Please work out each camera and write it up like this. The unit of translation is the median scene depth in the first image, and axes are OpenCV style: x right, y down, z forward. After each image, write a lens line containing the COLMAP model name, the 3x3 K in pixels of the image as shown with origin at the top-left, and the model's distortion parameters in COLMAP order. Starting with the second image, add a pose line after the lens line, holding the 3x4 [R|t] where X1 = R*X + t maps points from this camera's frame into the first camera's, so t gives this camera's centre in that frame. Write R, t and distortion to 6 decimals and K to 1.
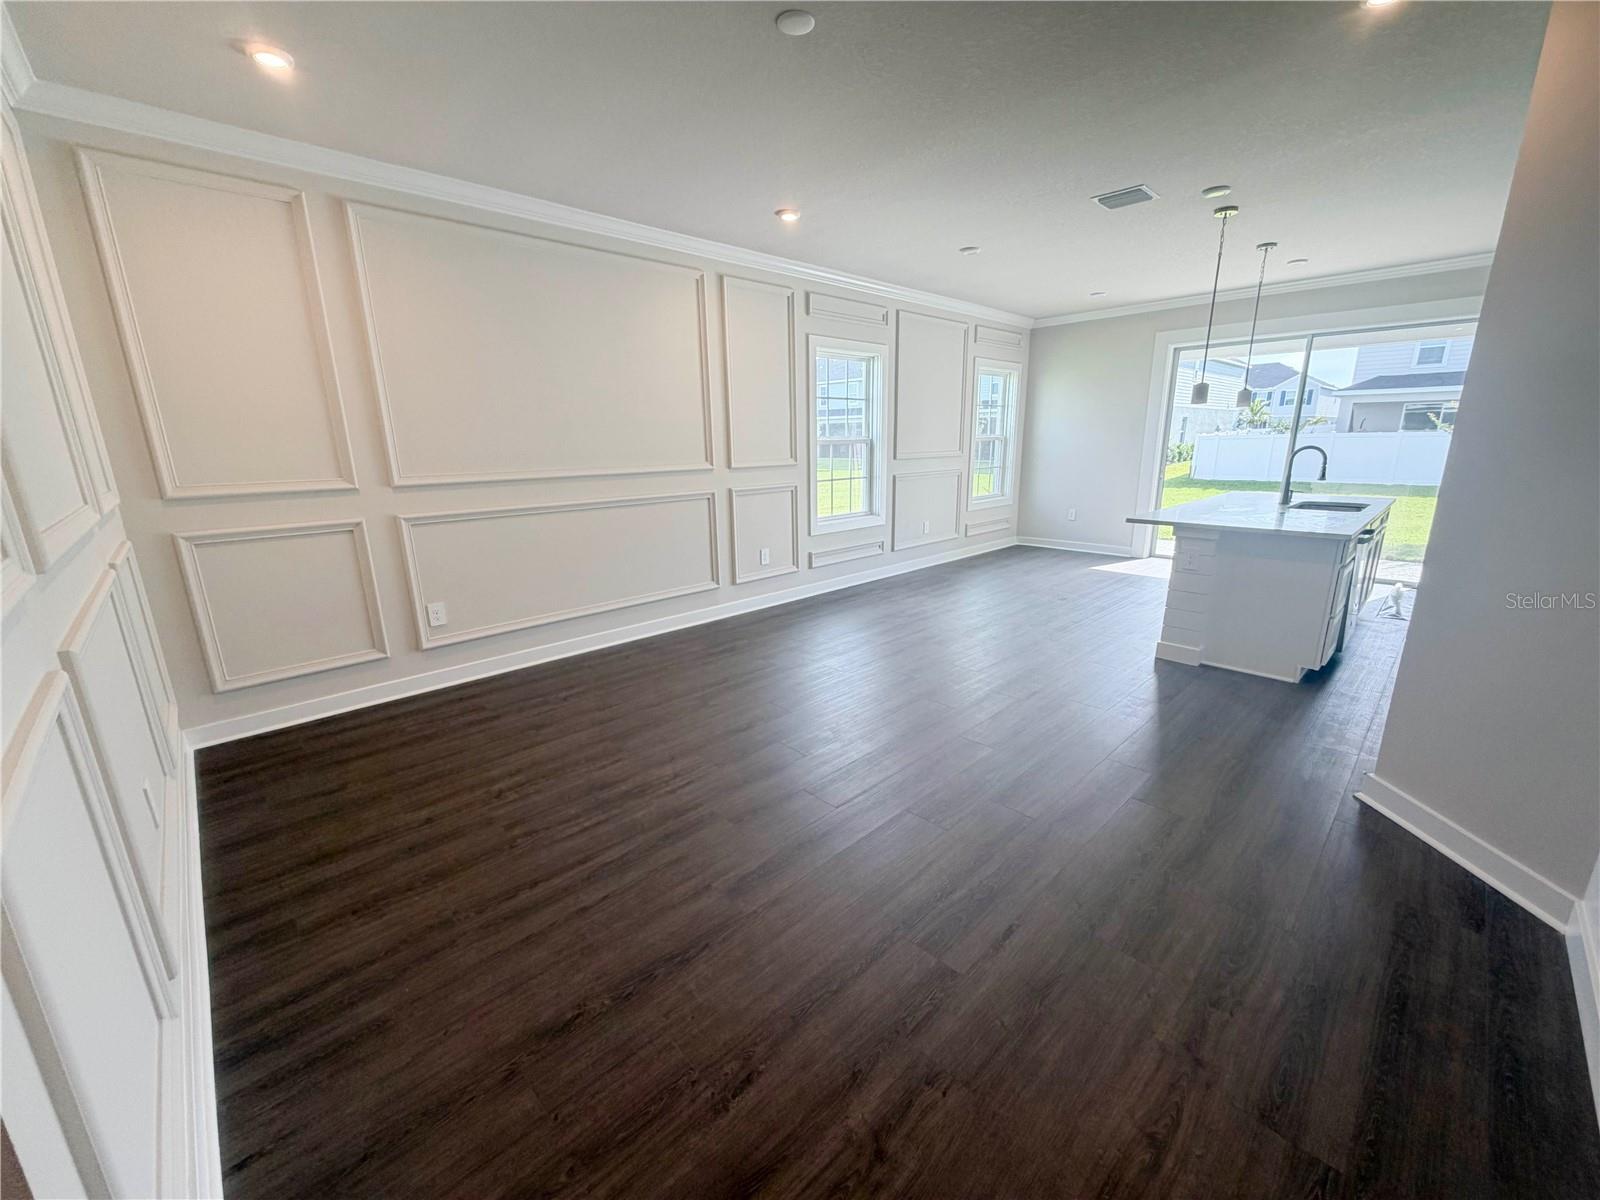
lens RADIAL K [[638.6, 0, 796.3], [0, 638.6, 591.8], [0, 0, 1]] dist [-0.001391, -0.000020]
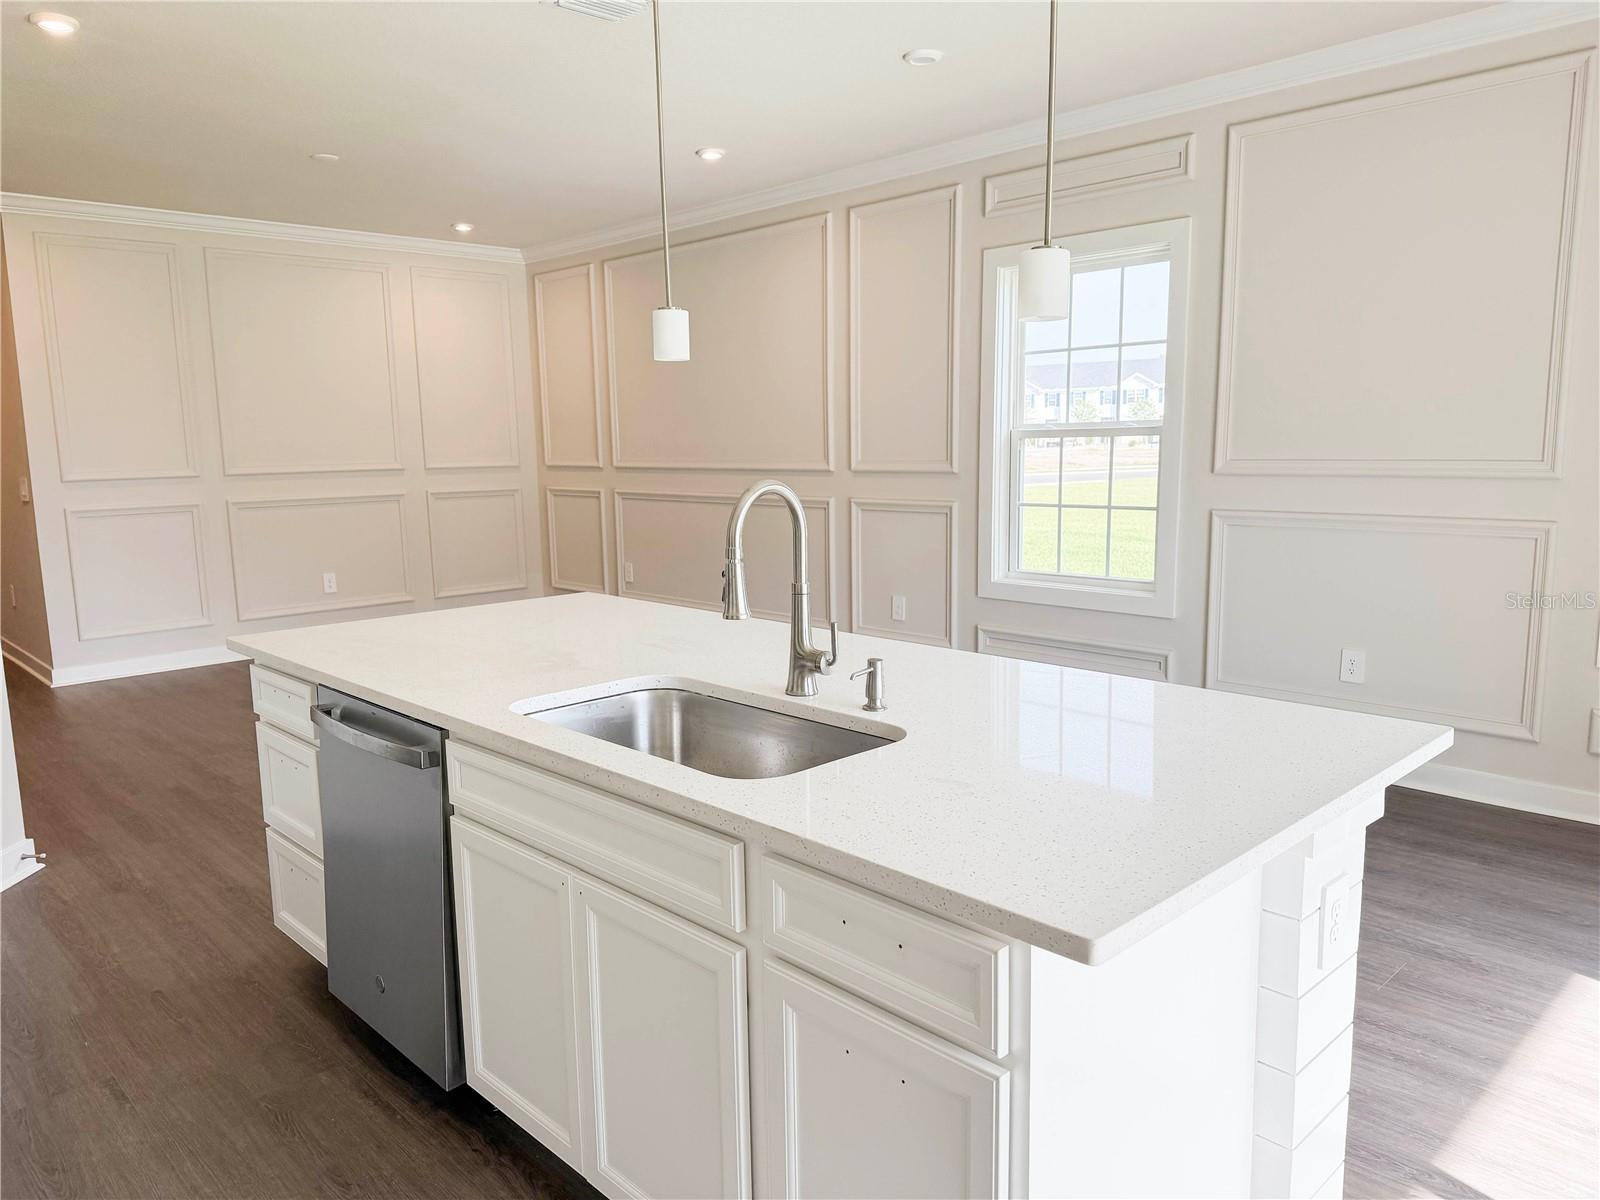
lens RADIAL K [[1122.2, 0, 800.0], [0, 1122.2, 600.0], [0, 0, 1]] dist [0.068653, -0.085696]
pose [[0.005765, 0.168072, -0.985758, 1.045251], [-0.207265, 0.964568, 0.163247, -0.222246], [0.978268, 0.203372, 0.040396, 0.831923]]
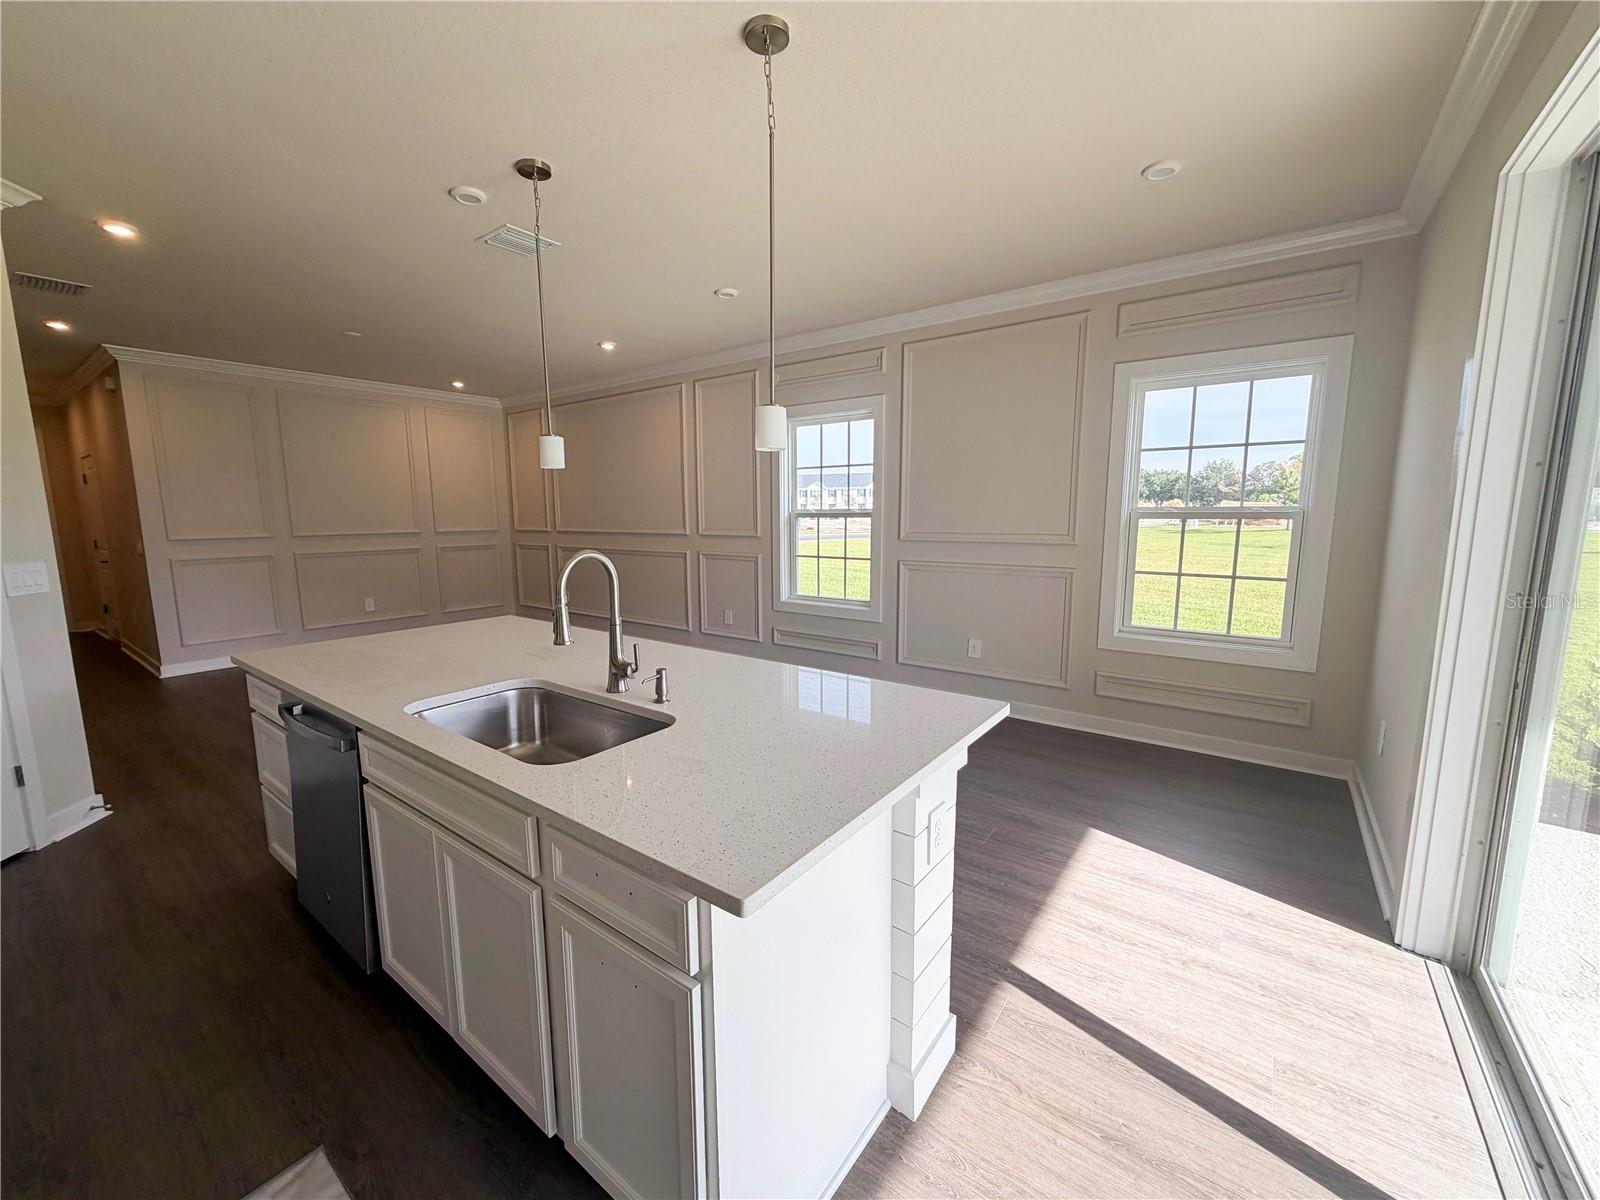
lens RADIAL K [[638.6, 0, 796.3], [0, 638.6, 591.8], [0, 0, 1]] dist [-0.001391, -0.000020]
pose [[0.164503, 0.147705, -0.975255, 1.000204], [-0.218367, 0.969645, 0.110022, -0.235819], [0.961902, 0.194864, 0.191763, 0.872077]]
